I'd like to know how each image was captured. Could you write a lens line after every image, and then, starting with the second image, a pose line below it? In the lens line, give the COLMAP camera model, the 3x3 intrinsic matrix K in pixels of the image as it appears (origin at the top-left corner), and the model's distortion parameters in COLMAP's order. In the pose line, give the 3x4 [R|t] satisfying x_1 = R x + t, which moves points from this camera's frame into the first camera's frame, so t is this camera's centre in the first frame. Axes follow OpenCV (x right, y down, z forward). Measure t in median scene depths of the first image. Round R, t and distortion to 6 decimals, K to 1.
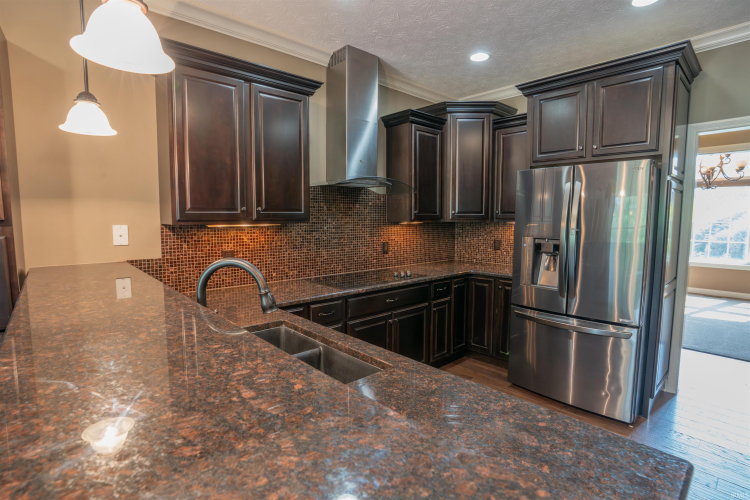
lens RADIAL K [[370.7, 0, 375.0], [0, 370.7, 250.0], [0, 0, 1]] dist [-0.004199, -0.000002]
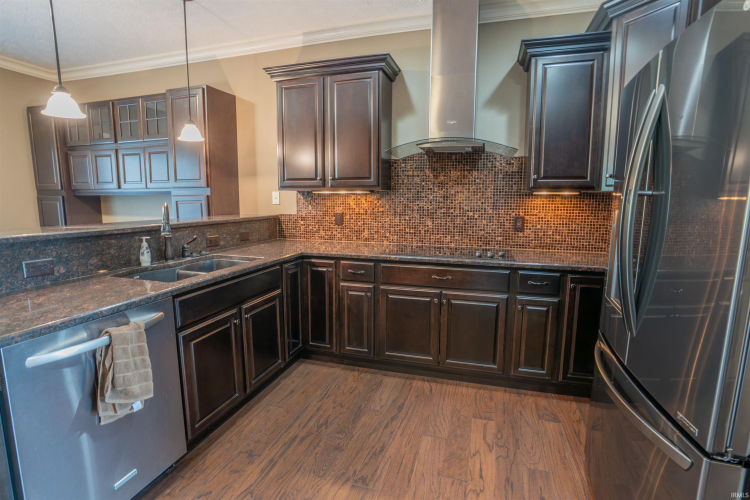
lens RADIAL K [[370.7, 0, 375.0], [0, 370.7, 250.0], [0, 0, 1]] dist [-0.004199, -0.000002]
pose [[0.508803, 0.131529, -0.850776, 0.621011], [-0.076781, 0.991254, 0.107328, -0.013341], [0.857452, 0.010715, 0.514452, 0.344937]]
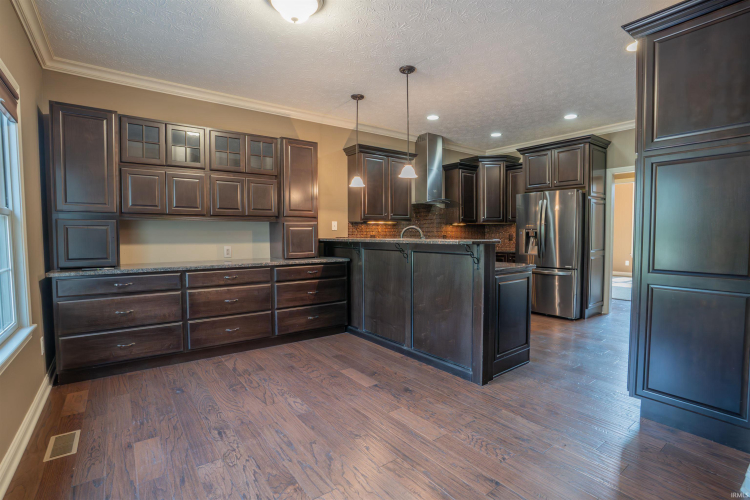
lens RADIAL K [[347.4, 0, 398.3], [0, 347.4, 252.0], [0, 0, 1]] dist [0.002193, 0.000725]
pose [[0.998747, -0.002922, -0.049966, -0.120055], [0.001307, 0.999477, -0.032317, 0.124661], [0.050034, 0.032211, 0.998228, -0.725190]]
